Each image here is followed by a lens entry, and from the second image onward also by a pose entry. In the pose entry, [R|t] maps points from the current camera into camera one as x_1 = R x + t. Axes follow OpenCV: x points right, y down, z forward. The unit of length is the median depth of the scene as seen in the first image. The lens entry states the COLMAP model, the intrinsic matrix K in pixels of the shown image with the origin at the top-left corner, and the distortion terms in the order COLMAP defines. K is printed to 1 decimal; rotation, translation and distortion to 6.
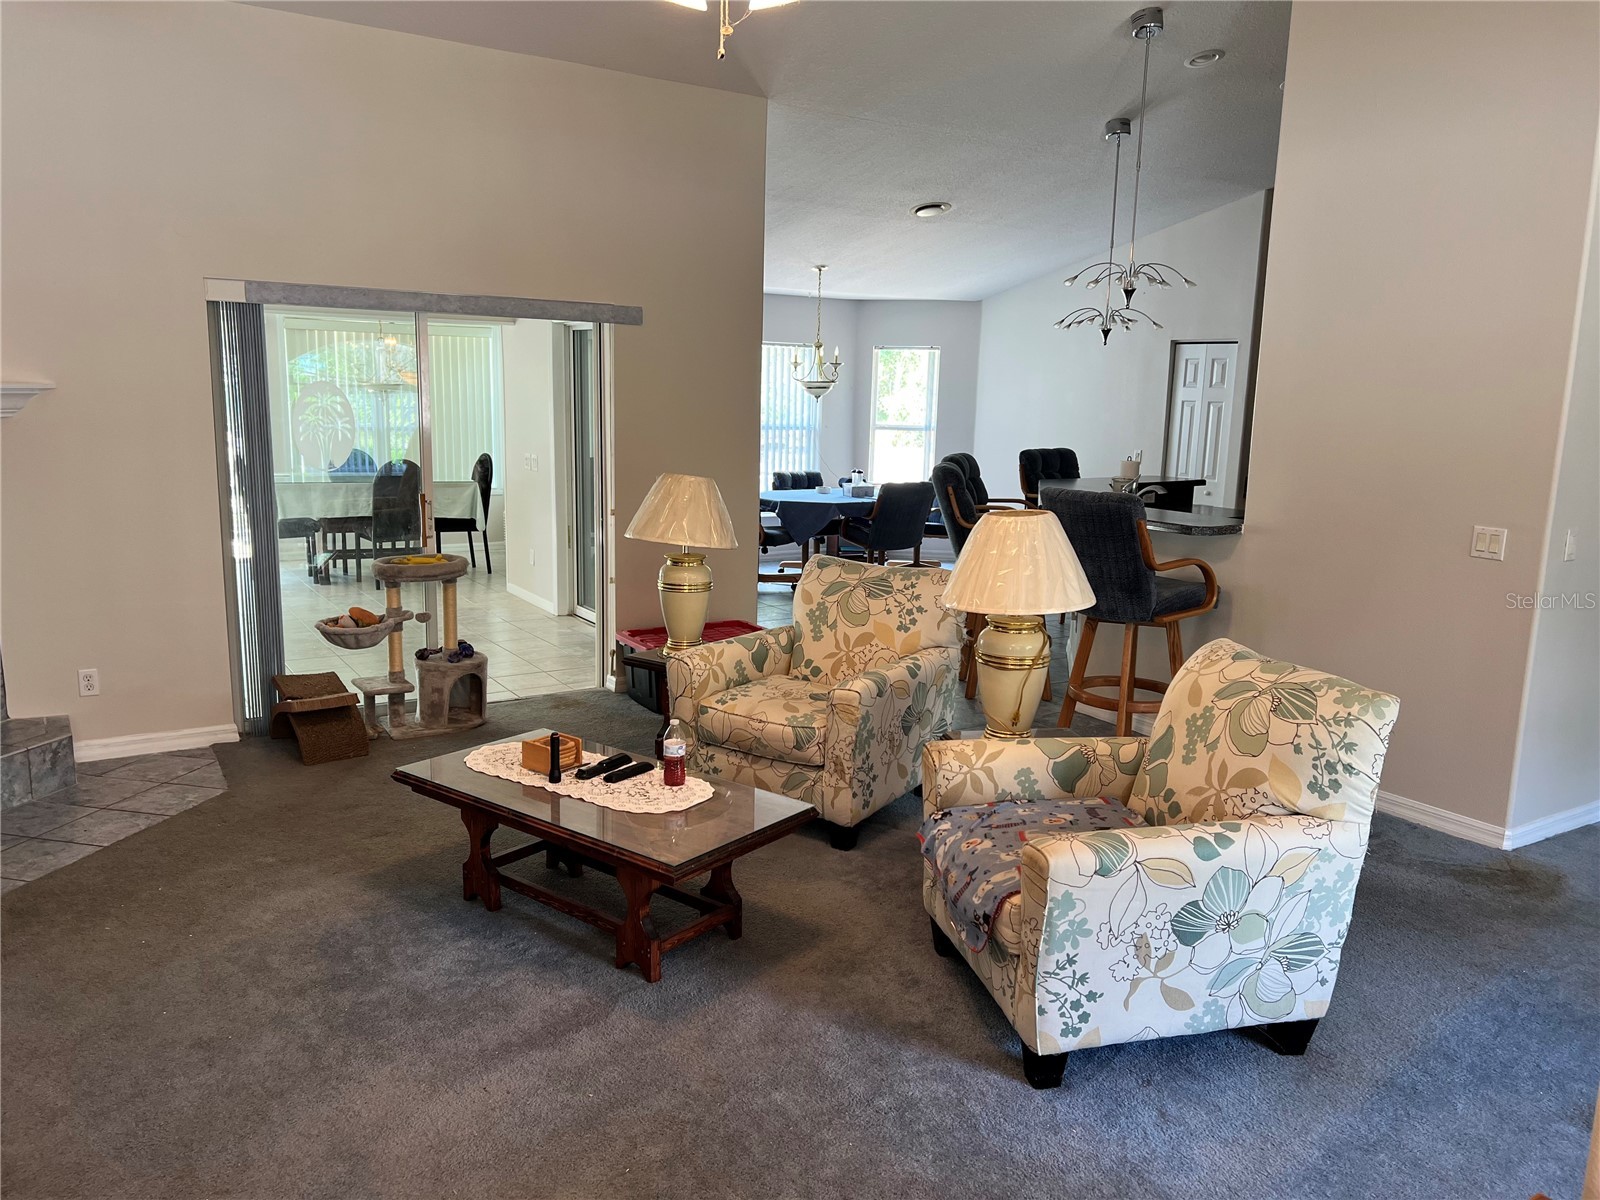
lens RADIAL K [[1173.8, 0, 800.0], [0, 1173.8, 600.0], [0, 0, 1]] dist [-0.000219, 0.183501]
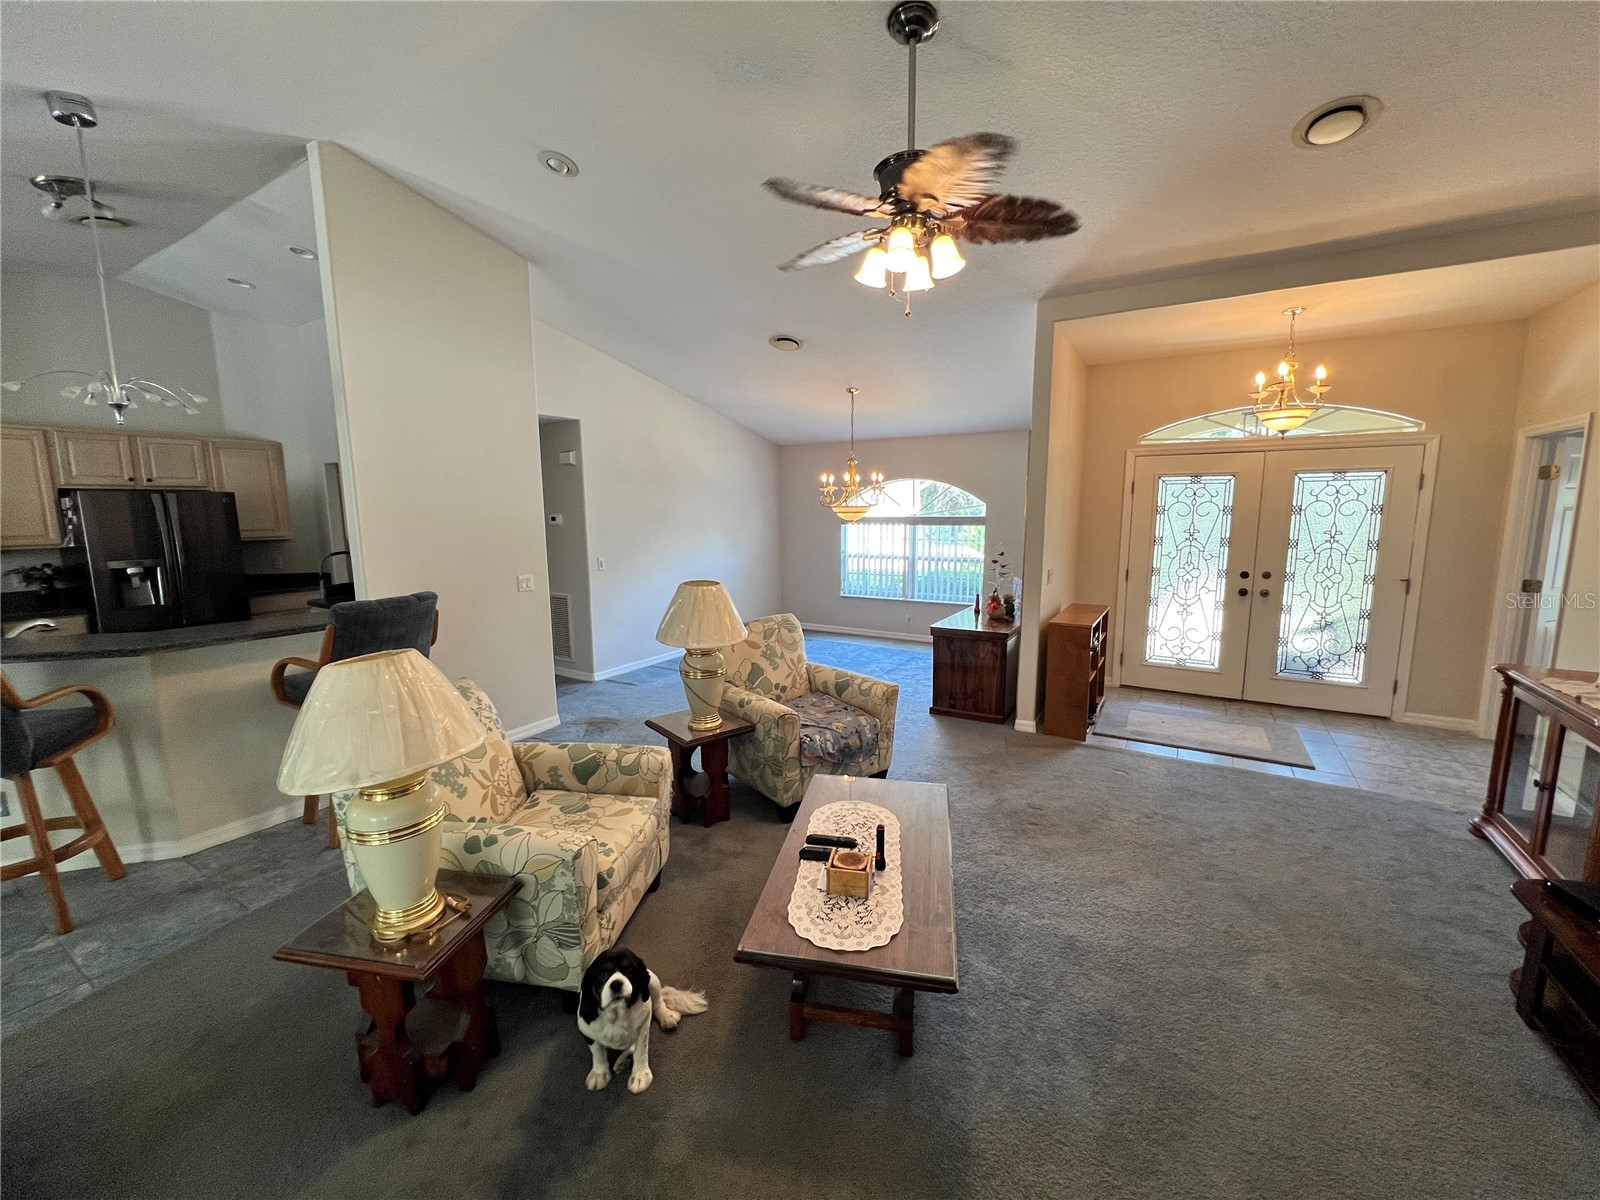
lens RADIAL K [[657.7, 0, 800.0], [0, 657.7, 600.0], [0, 0, 1]] dist [-0.000338, 0.000078]
pose [[-0.450061, -0.143880, 0.881331, -0.560454], [0.157925, 0.958555, 0.237134, -0.200711], [-0.878923, 0.245909, -0.408685, 1.031203]]
